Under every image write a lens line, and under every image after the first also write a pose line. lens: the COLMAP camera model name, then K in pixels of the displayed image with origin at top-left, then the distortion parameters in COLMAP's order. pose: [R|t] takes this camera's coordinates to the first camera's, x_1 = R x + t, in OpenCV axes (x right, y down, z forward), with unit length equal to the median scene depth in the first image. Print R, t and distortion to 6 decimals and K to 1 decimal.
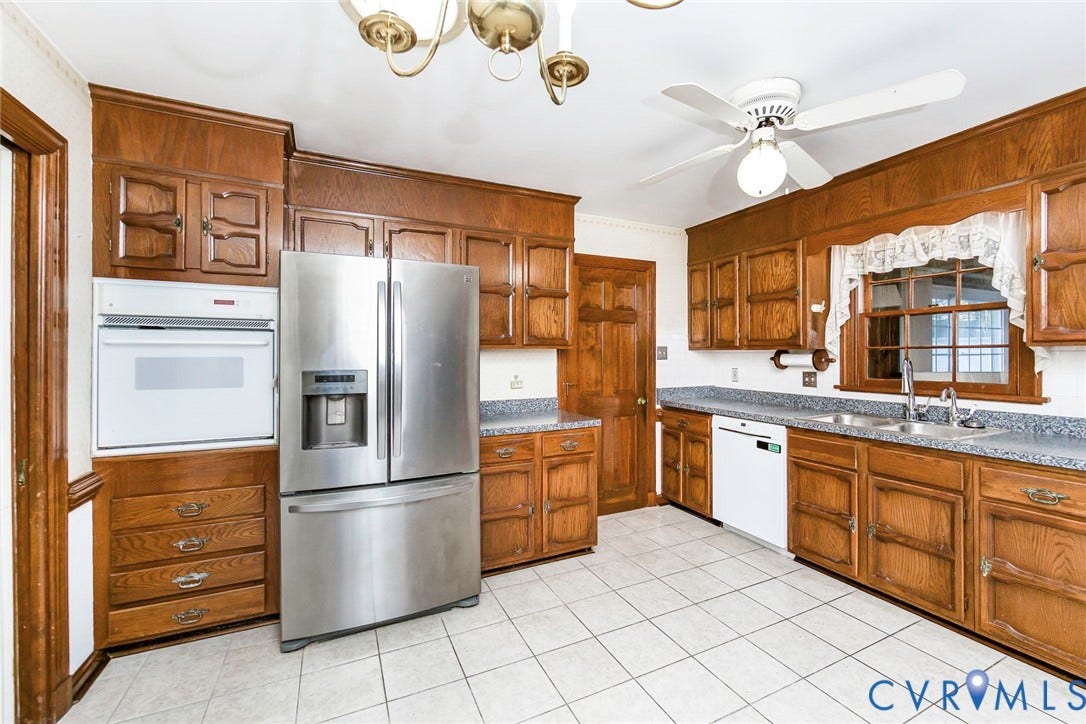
lens RADIAL K [[447.2, 0, 570.5], [0, 447.2, 356.5], [0, 0, 1]] dist [0.000090, -0.000011]
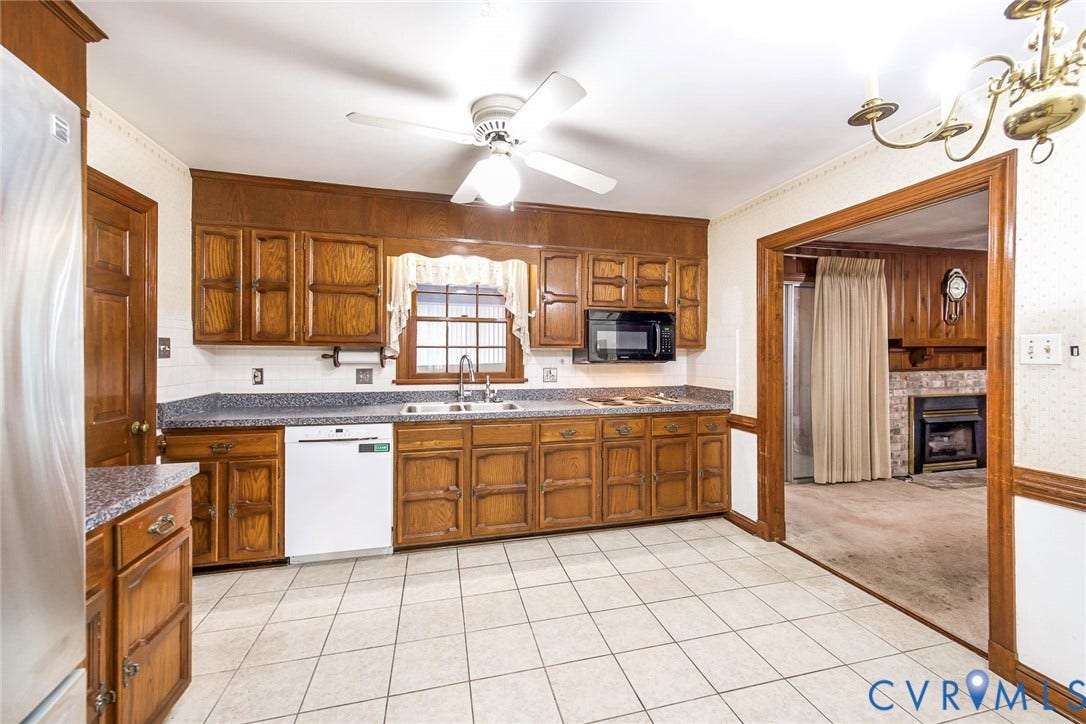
lens RADIAL K [[421.2, 0, 551.2], [0, 421.2, 353.6], [0, 0, 1]] dist [0.003435, 0.000033]
pose [[0.222450, 0.002771, 0.974940, -0.308703], [-0.000854, 0.999996, -0.002648, 0.001942], [-0.974944, -0.000243, 0.222451, 0.381041]]
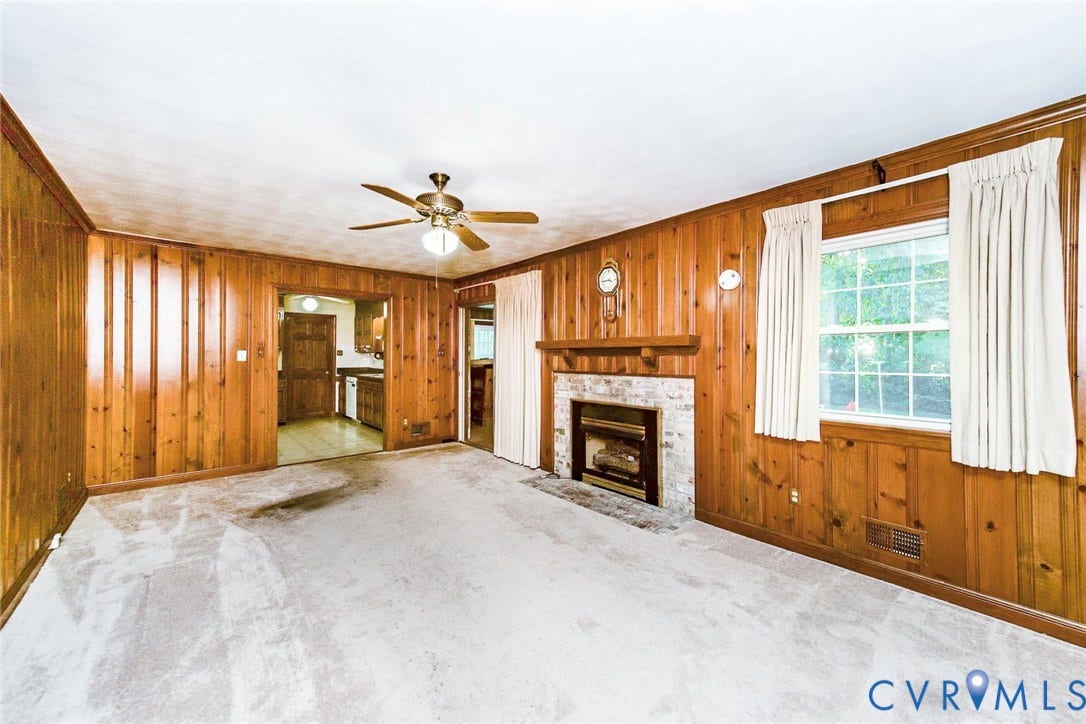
lens RADIAL K [[421.2, 0, 551.2], [0, 421.2, 353.6], [0, 0, 1]] dist [0.003435, 0.000033]
pose [[0.970090, 0.010412, 0.242520, 0.895129], [-0.009075, 0.999937, -0.006630, 0.000603], [-0.242574, 0.004230, 0.970124, -1.739362]]
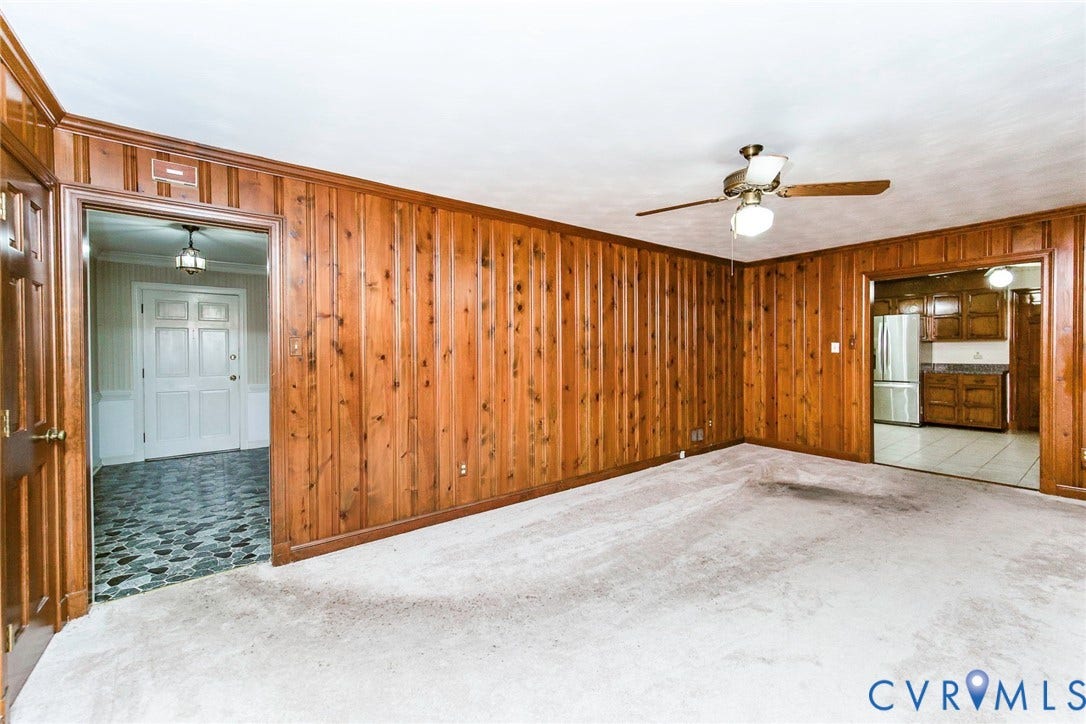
lens RADIAL K [[421.2, 0, 551.2], [0, 421.2, 353.6], [0, 0, 1]] dist [0.003435, 0.000033]
pose [[0.176998, 0.013076, -0.984124, 1.533892], [0.011780, 0.999812, 0.015403, -0.005719], [0.984141, -0.014319, 0.176811, -1.377643]]
